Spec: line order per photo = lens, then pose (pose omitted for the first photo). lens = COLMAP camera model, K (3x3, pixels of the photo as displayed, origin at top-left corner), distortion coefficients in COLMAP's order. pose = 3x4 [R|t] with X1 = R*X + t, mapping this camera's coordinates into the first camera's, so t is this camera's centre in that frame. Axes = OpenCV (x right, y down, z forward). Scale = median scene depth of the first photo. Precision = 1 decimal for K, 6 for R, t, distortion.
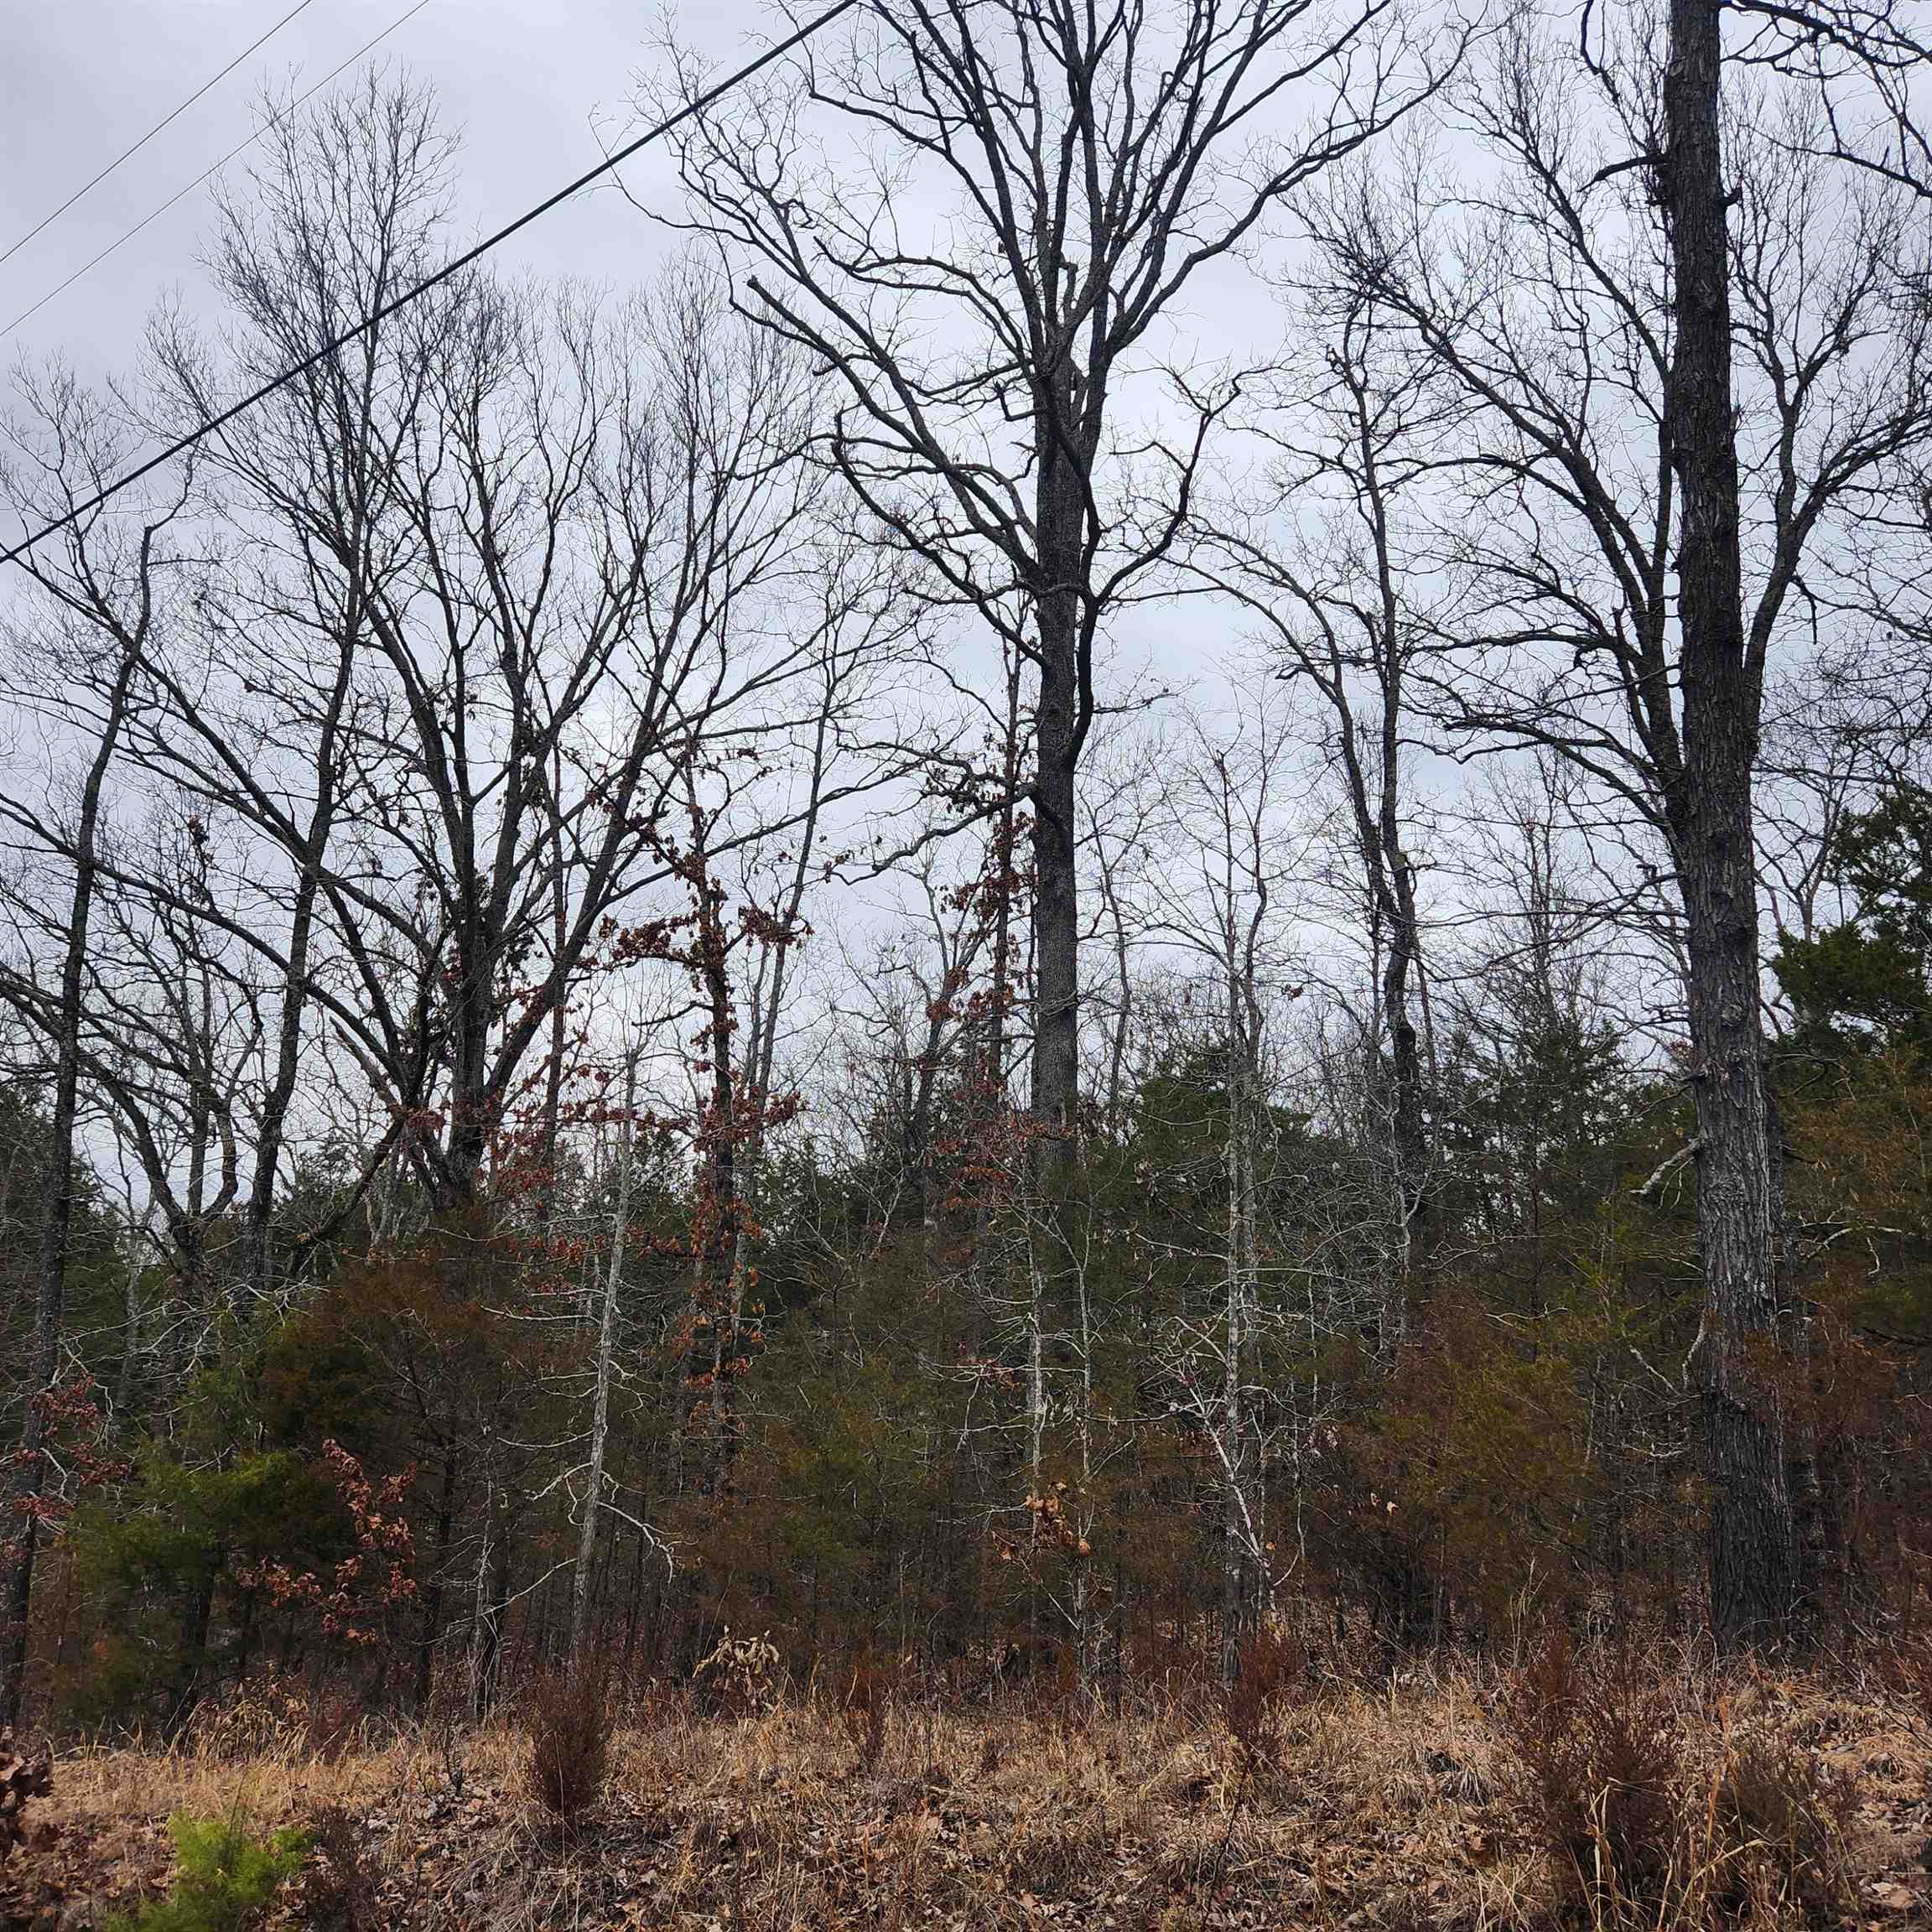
lens RADIAL K [[1699.3, 0, 979.8], [0, 1699.3, 955.0], [0, 0, 1]] dist [0.089274, -0.081661]
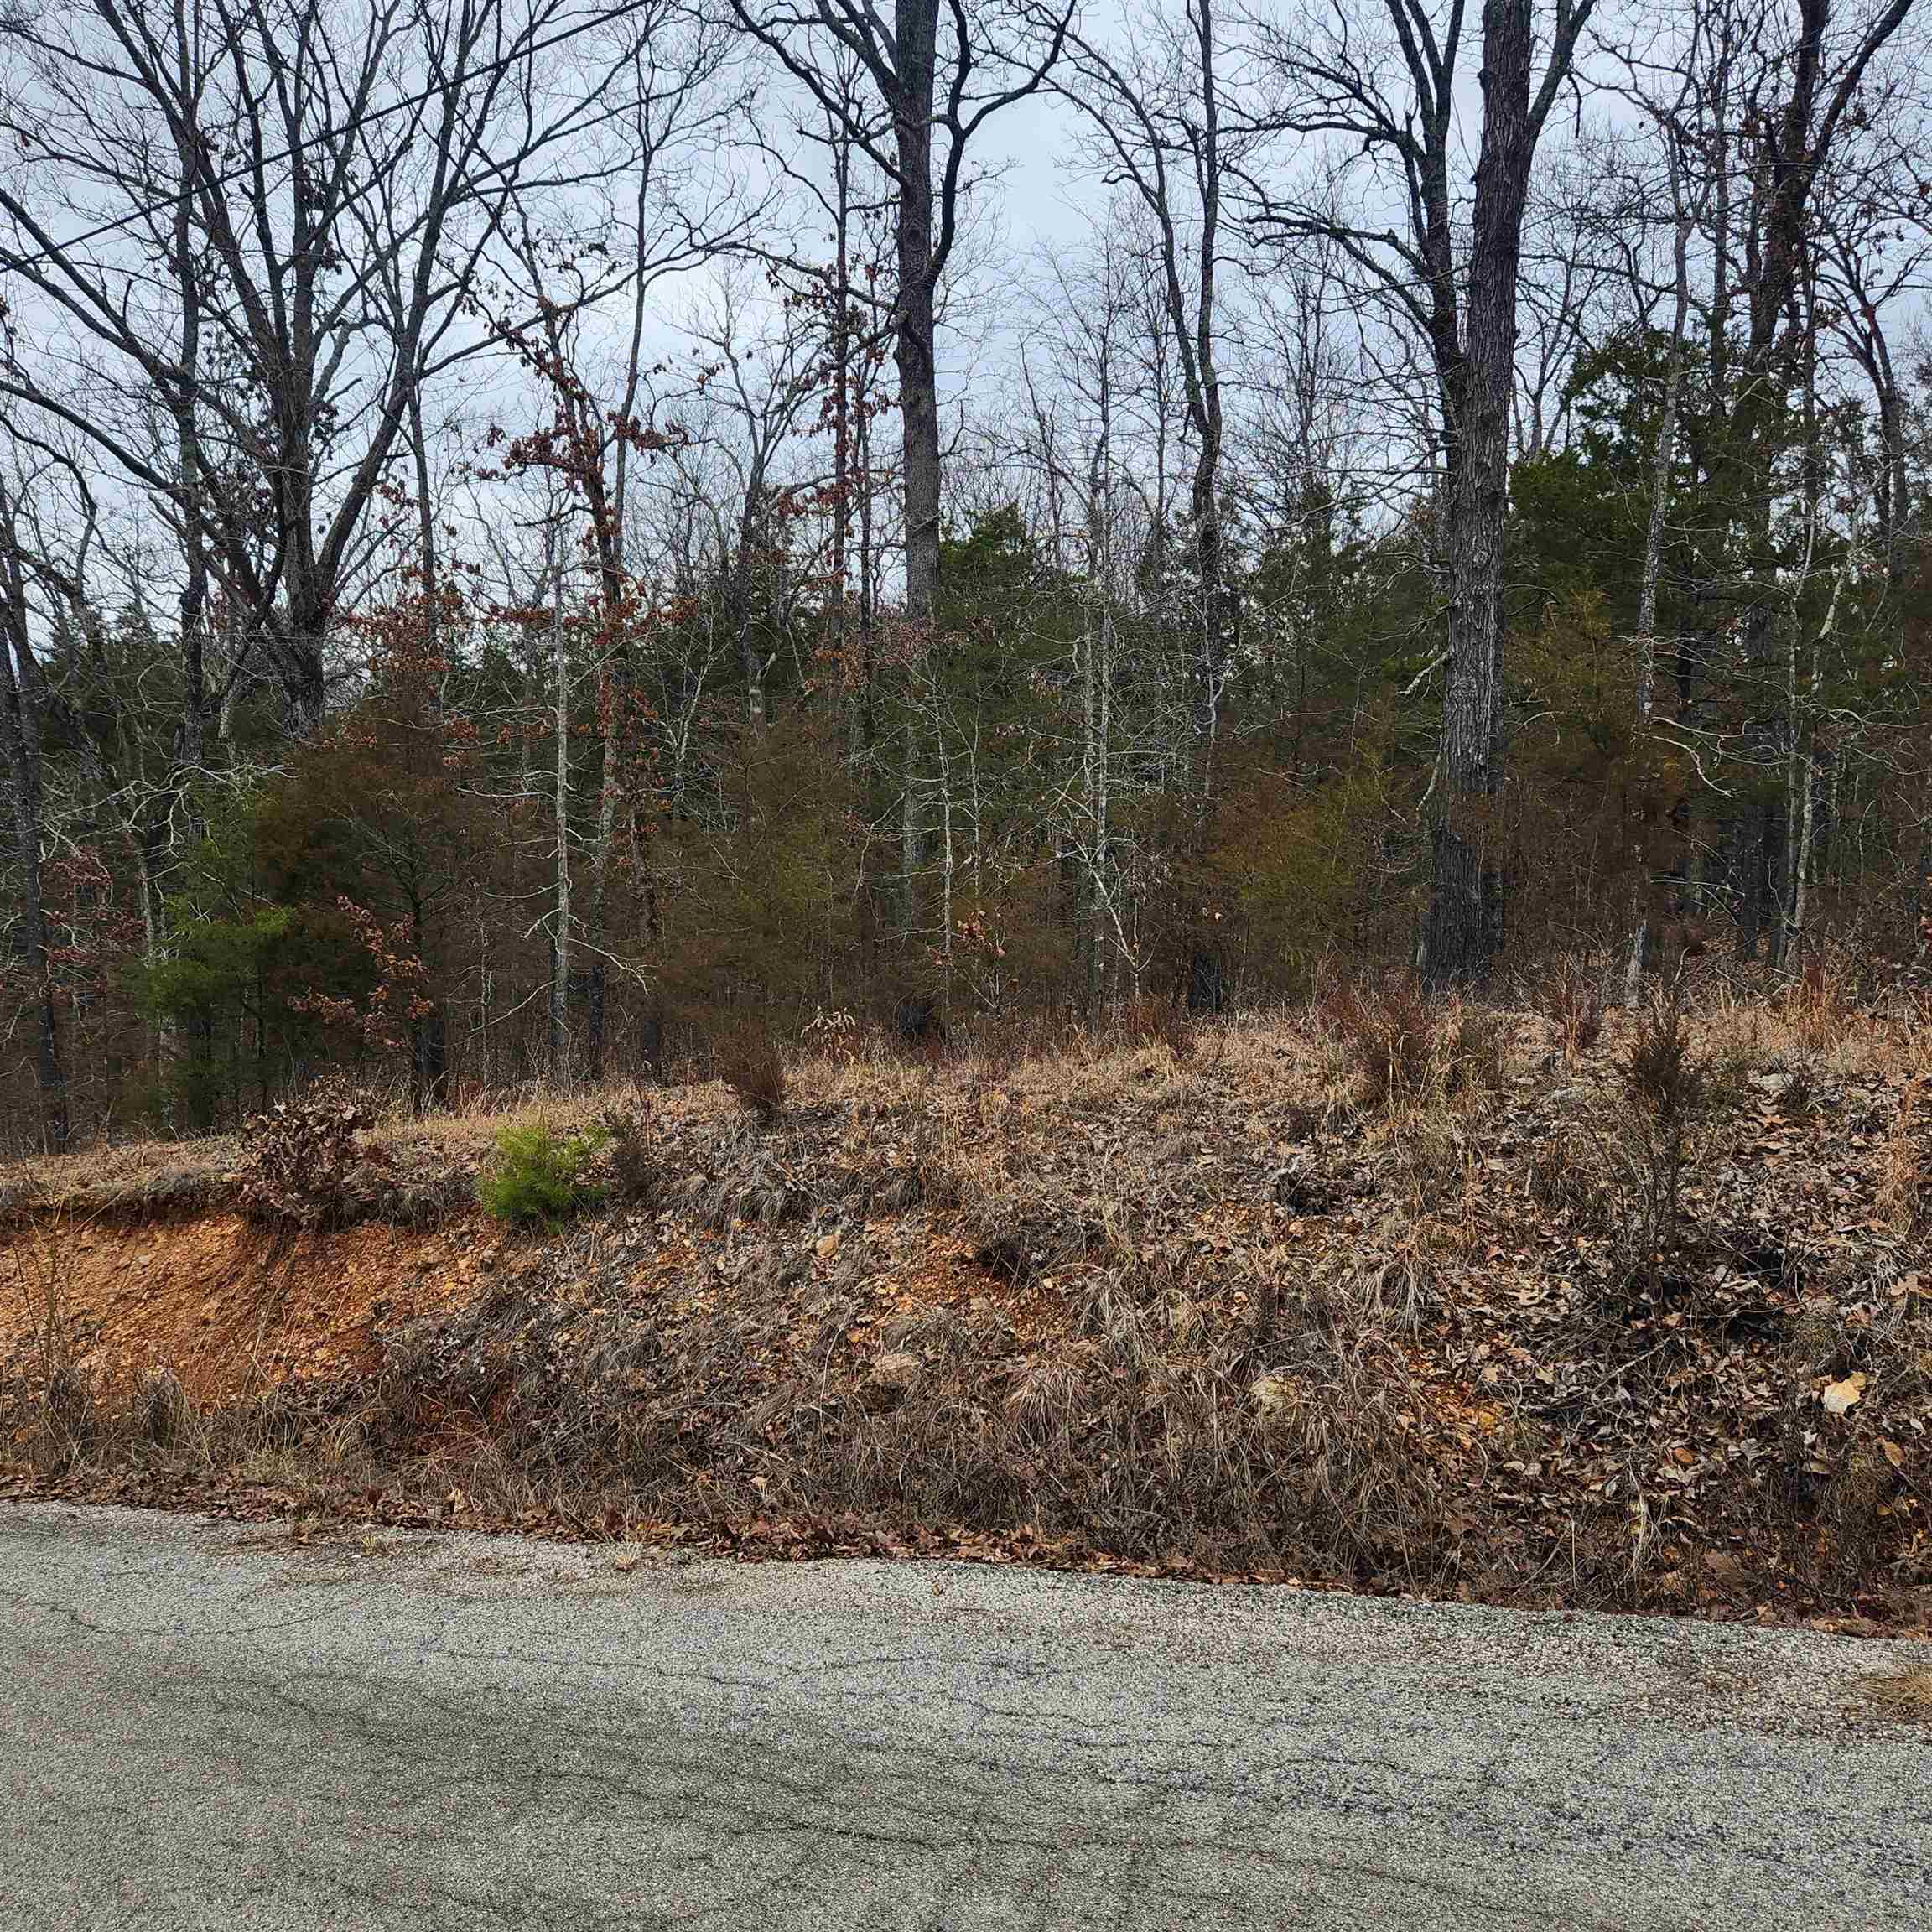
lens RADIAL K [[1699.3, 0, 973.1], [0, 1699.3, 953.2], [0, 0, 1]] dist [0.089274, -0.081661]
pose [[0.989079, -0.041615, 0.141388, -0.081822], [-0.005475, 0.948273, 0.317409, -0.049290], [-0.147283, -0.314717, 0.937689, -0.153993]]
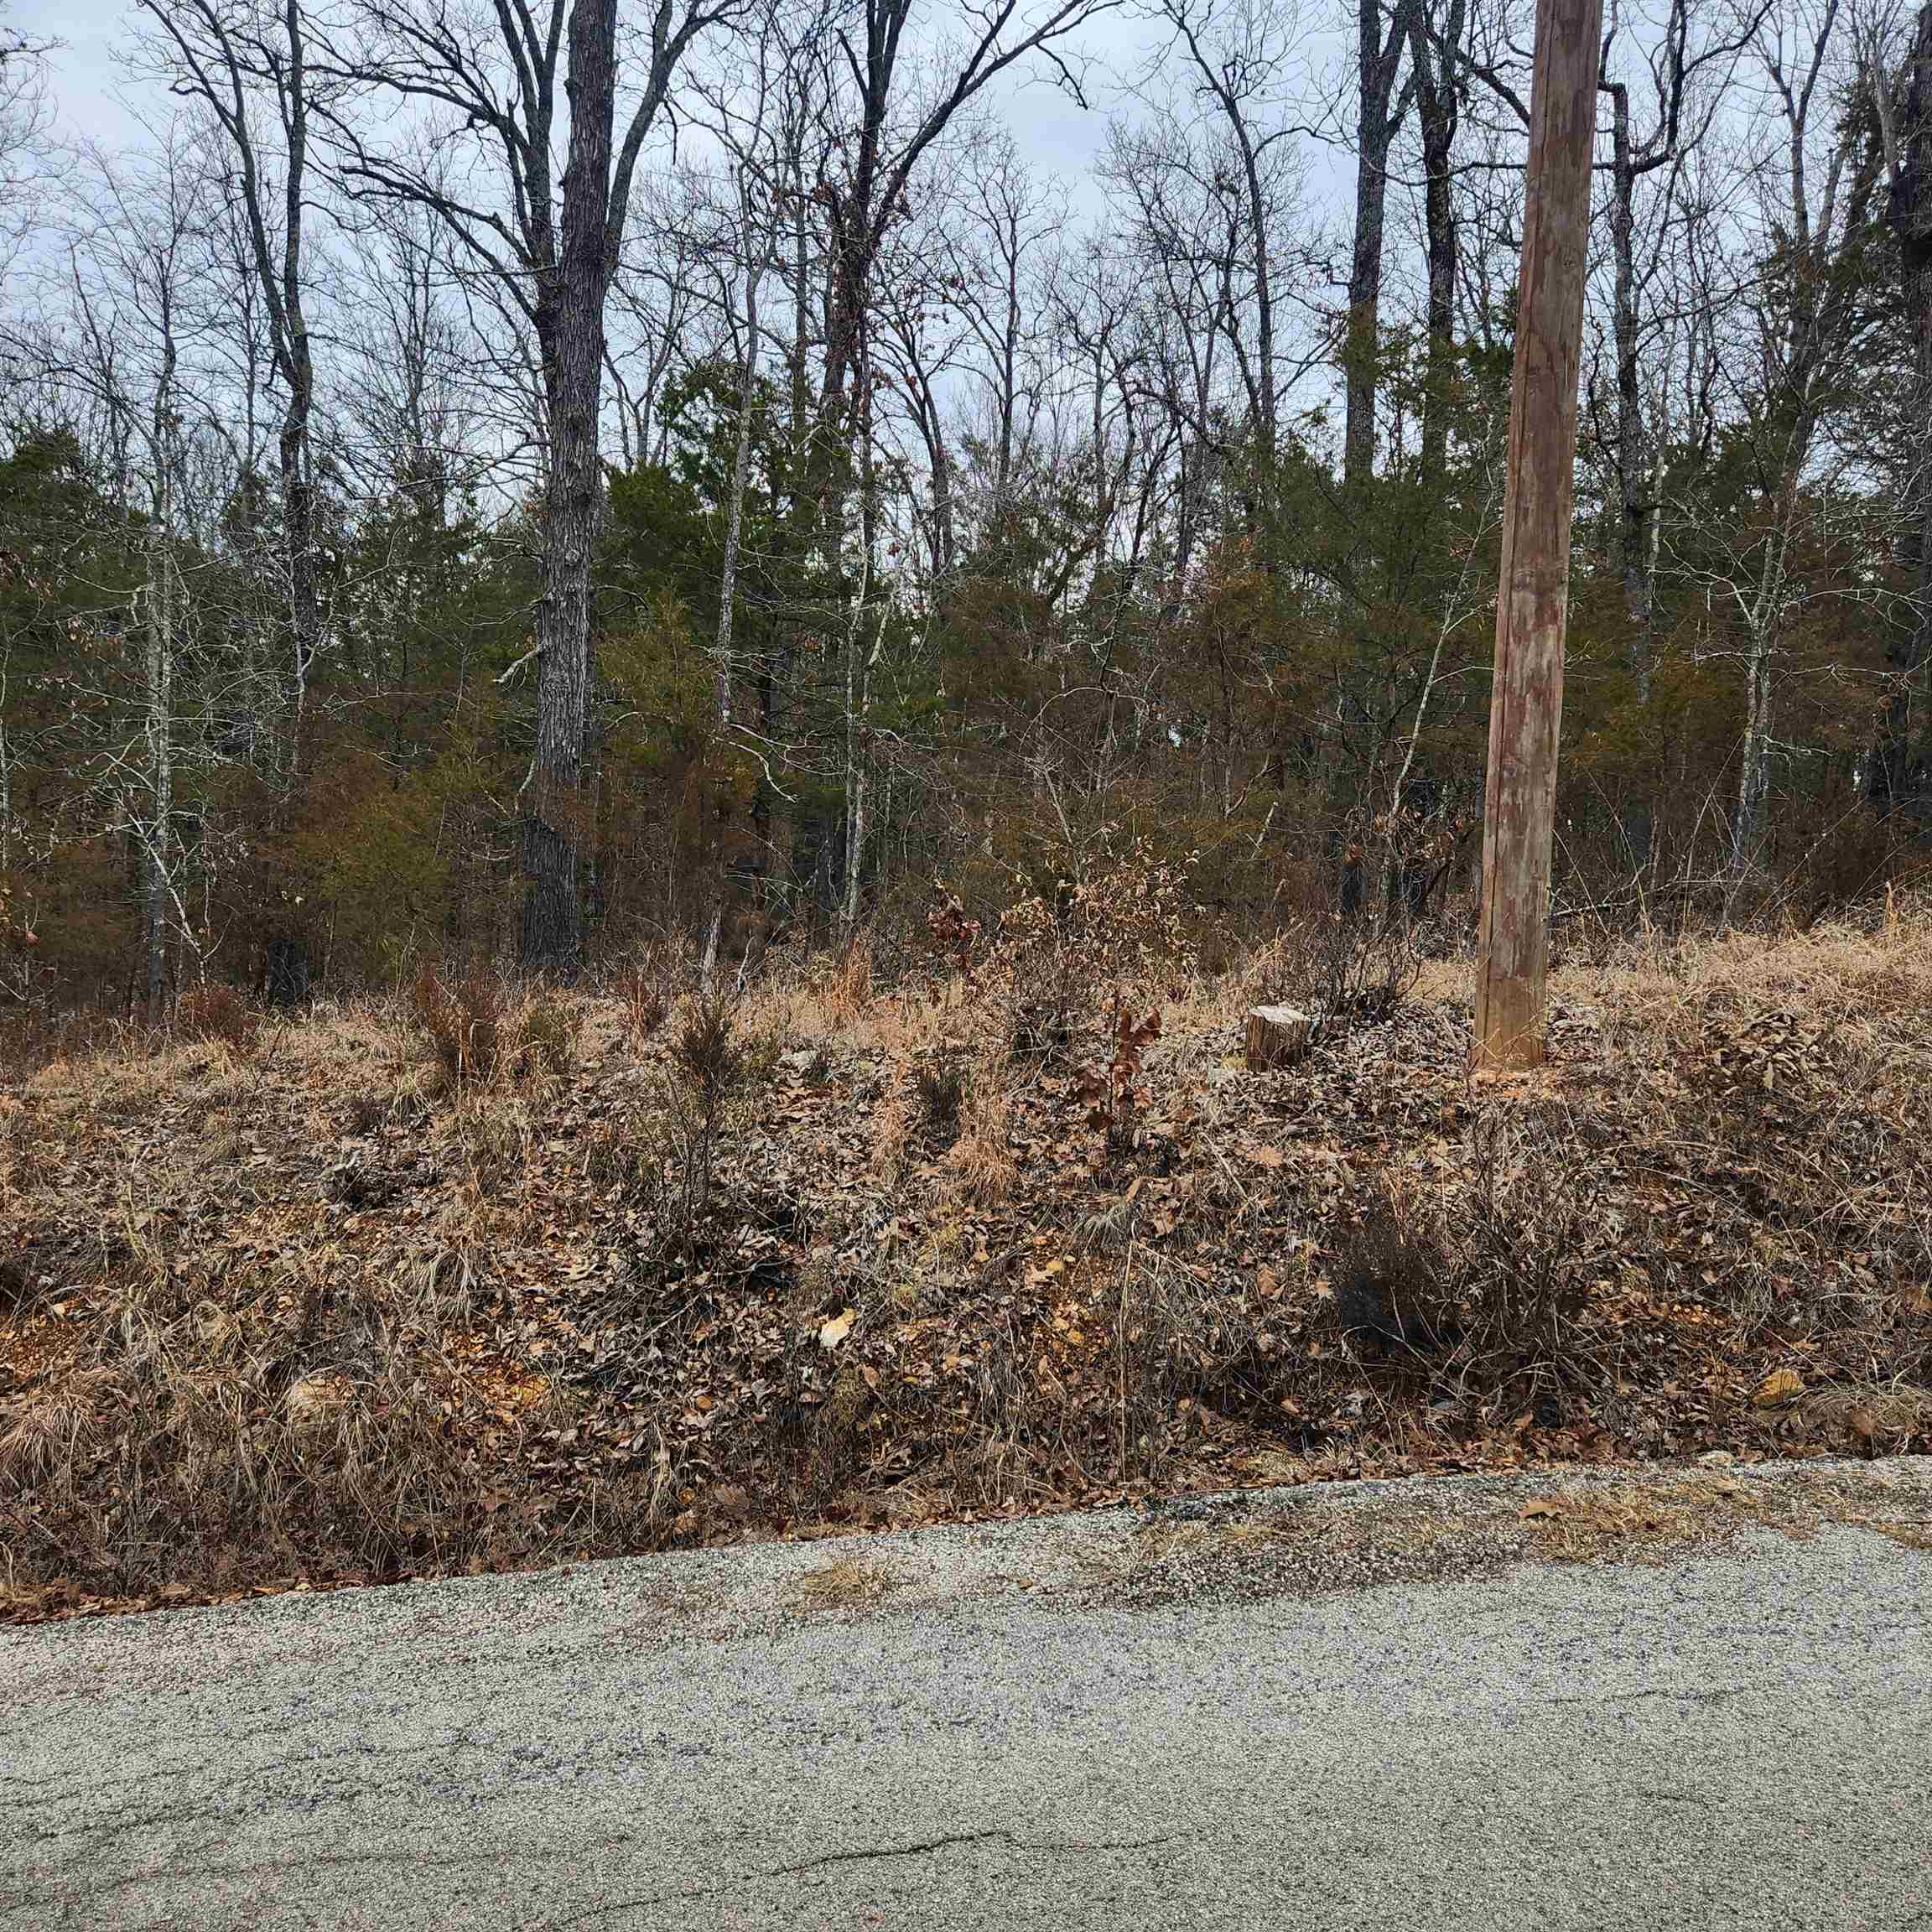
lens RADIAL K [[1699.3, 0, 964.6], [0, 1699.3, 945.7], [0, 0, 1]] dist [0.089274, -0.081661]
pose [[0.803149, -0.036690, 0.594647, -0.072145], [-0.162659, 0.946679, 0.278103, -0.052597], [-0.573144, -0.320083, 0.754356, -0.163657]]
